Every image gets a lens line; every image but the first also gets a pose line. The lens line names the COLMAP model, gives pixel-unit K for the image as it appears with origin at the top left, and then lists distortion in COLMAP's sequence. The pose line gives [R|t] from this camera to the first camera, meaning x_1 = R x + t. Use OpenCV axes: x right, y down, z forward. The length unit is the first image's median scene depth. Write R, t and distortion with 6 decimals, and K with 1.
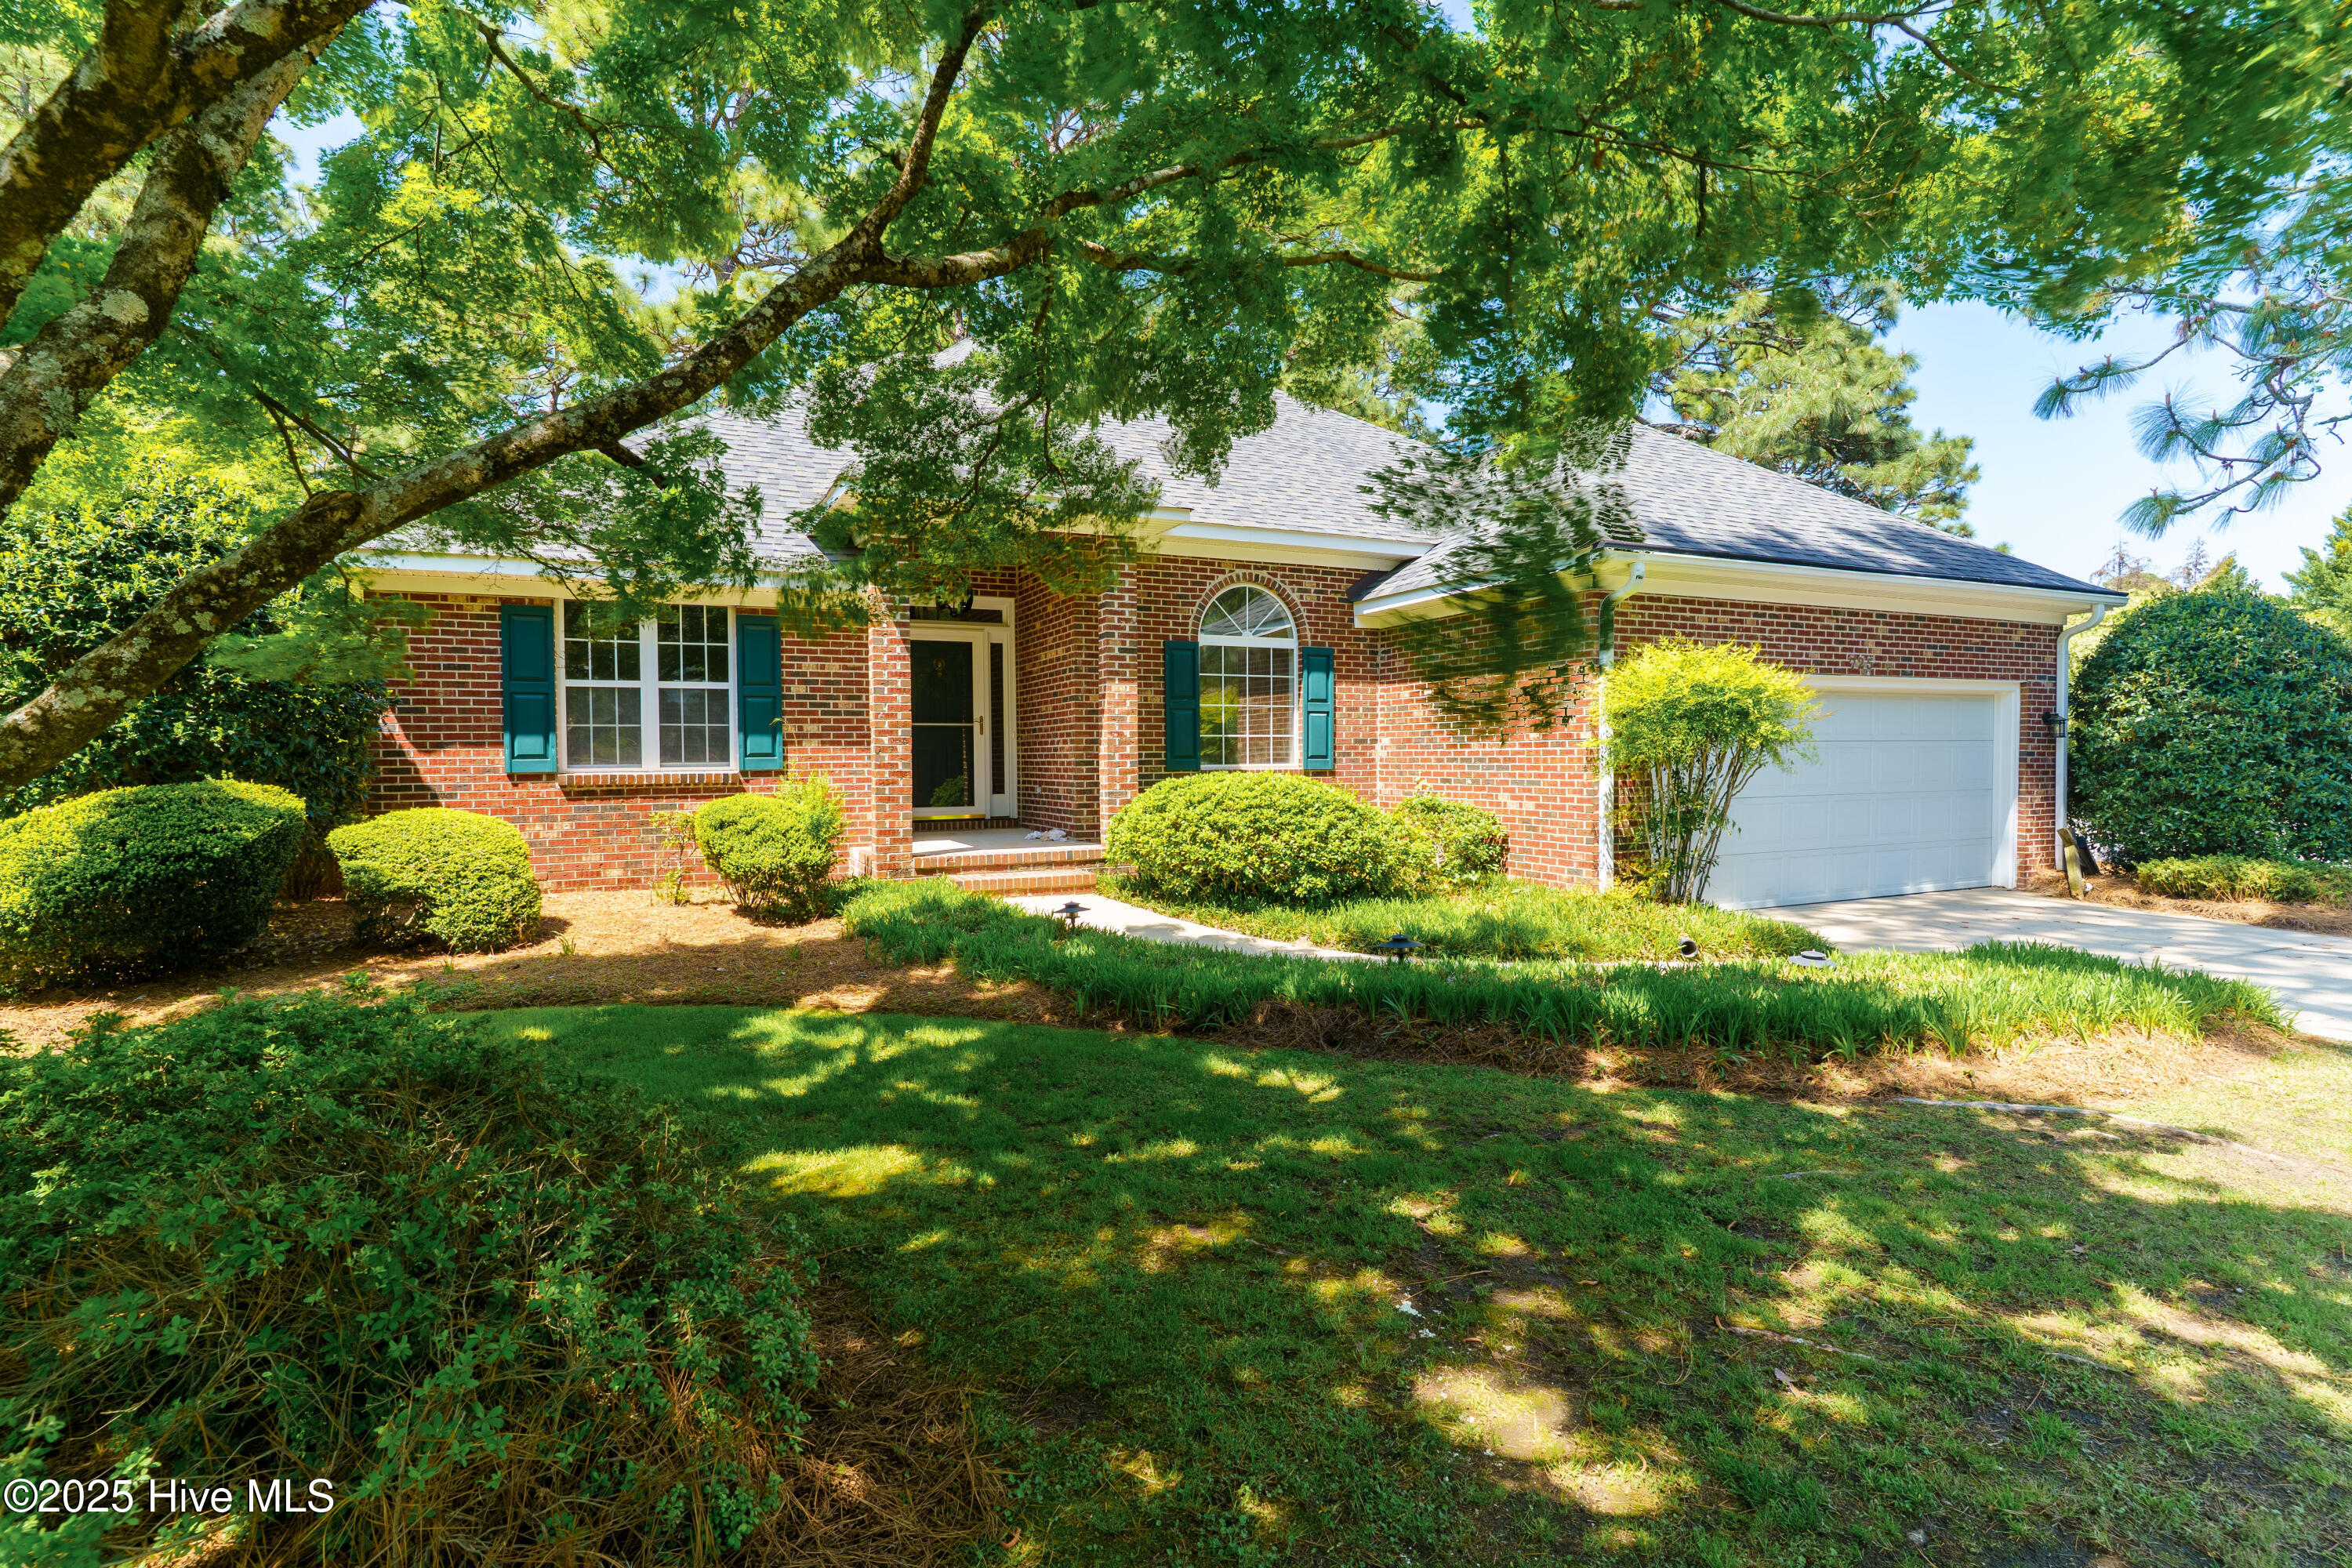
lens RADIAL K [[1109.6, 0, 1165.6], [0, 1109.6, 786.1], [0, 0, 1]] dist [-0.001741, 0.001562]
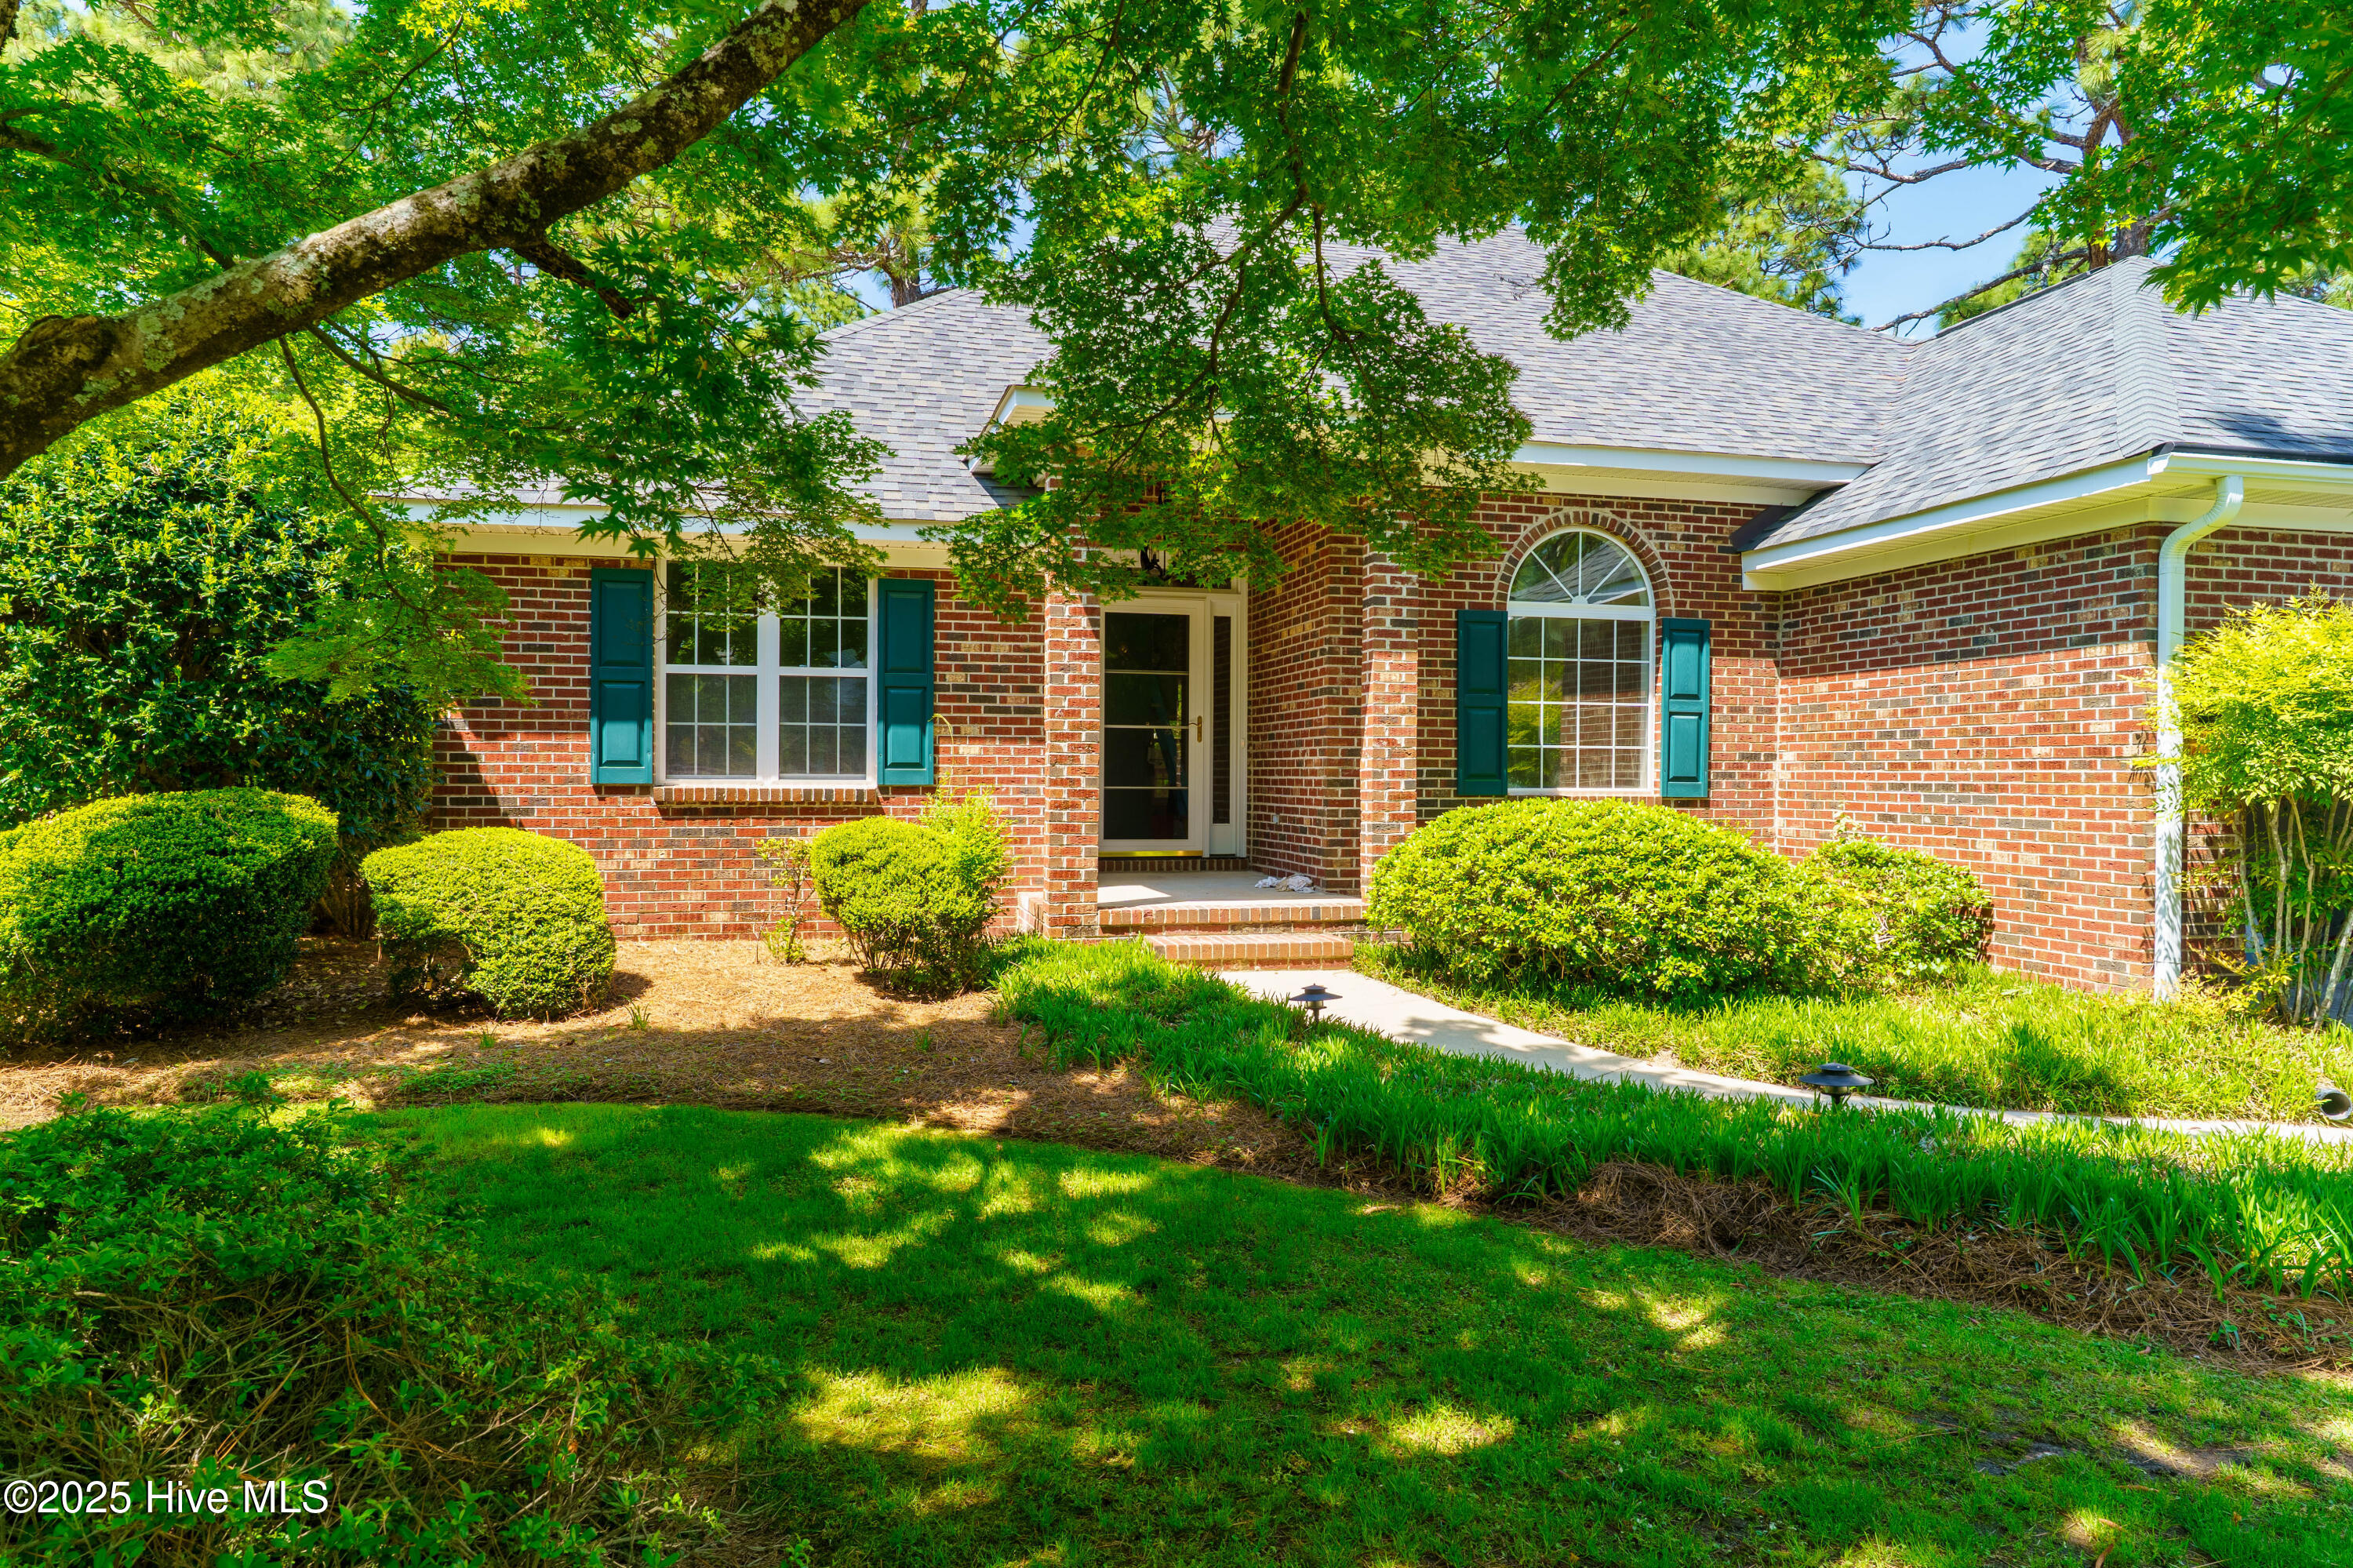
lens RADIAL K [[1444.3, 0, 1162.9], [0, 1444.3, 787.7], [0, 0, 1]] dist [-0.009080, 0.003281]
pose [[0.980207, 0.016100, -0.197320, -0.002105], [-0.019444, 0.999698, -0.015020, -0.001920], [0.197018, 0.018559, 0.980224, 0.088370]]
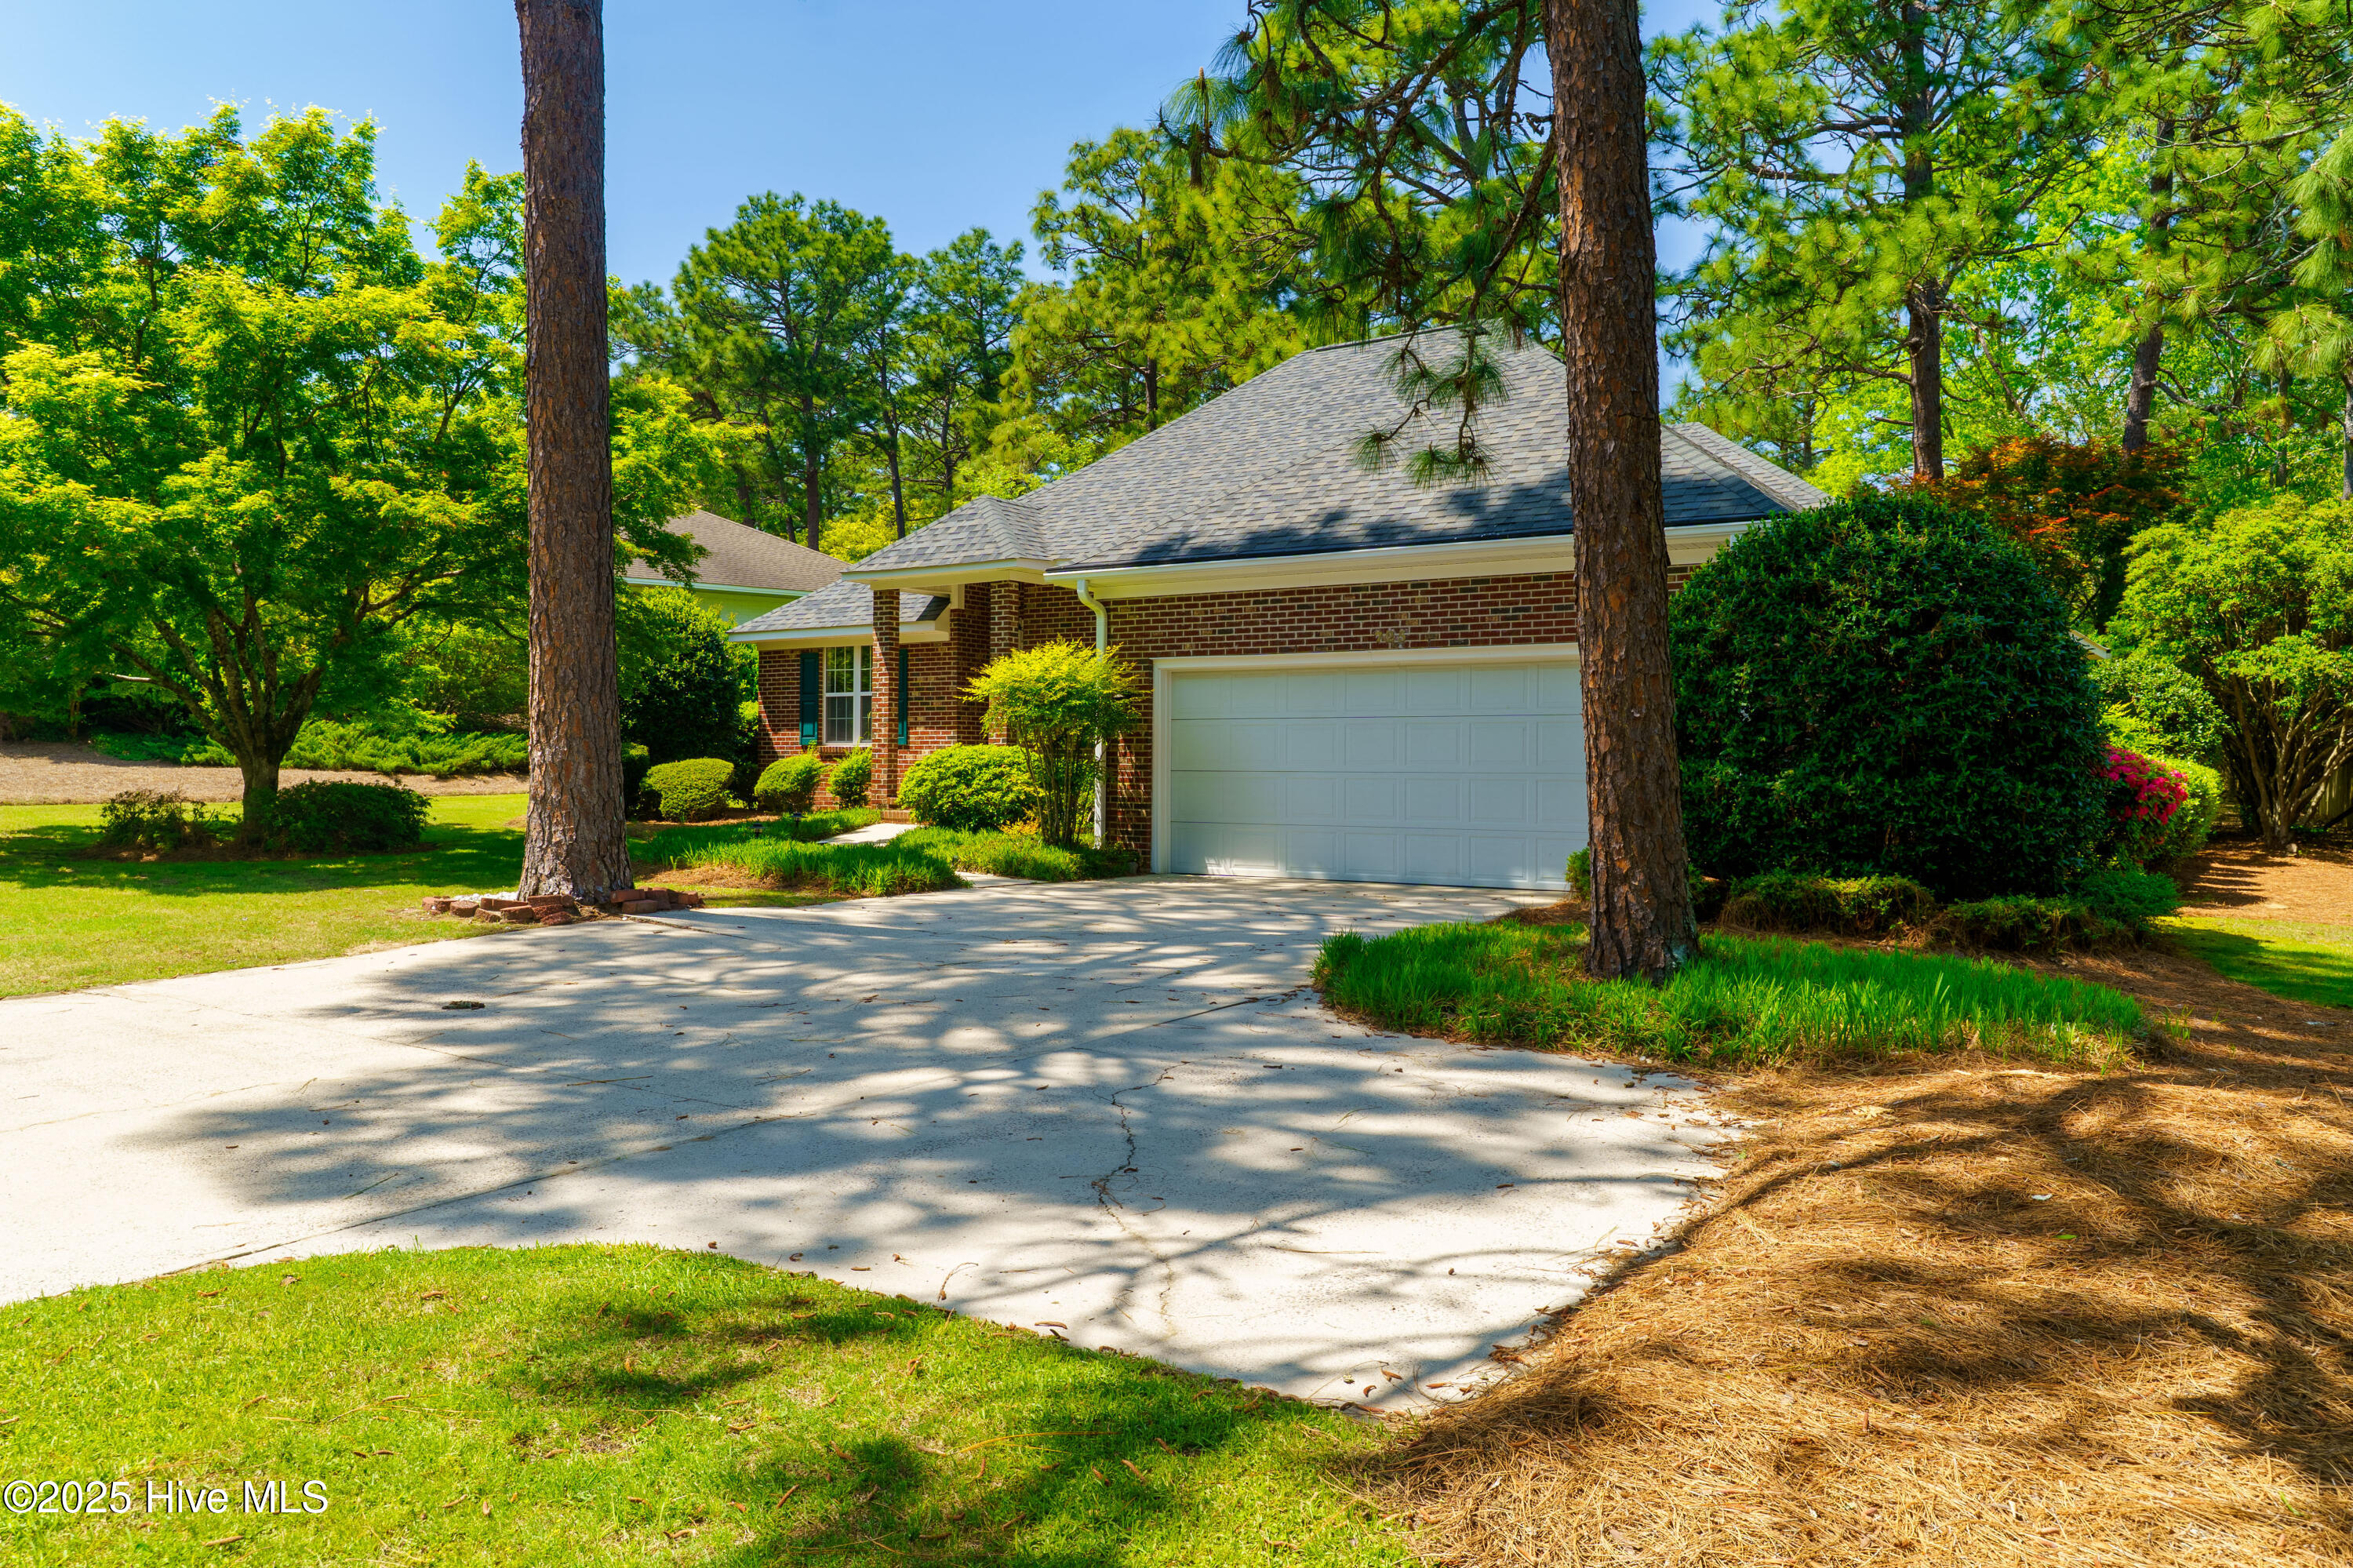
lens RADIAL K [[1623.5, 0, 1193.8], [0, 1623.5, 778.8], [0, 0, 1]] dist [0.008270, 0.000746]
pose [[0.535567, 0.017482, -0.844312, 2.076797], [-0.033500, 0.999439, -0.000556, 0.024739], [0.843828, 0.028582, 0.535852, 0.108648]]
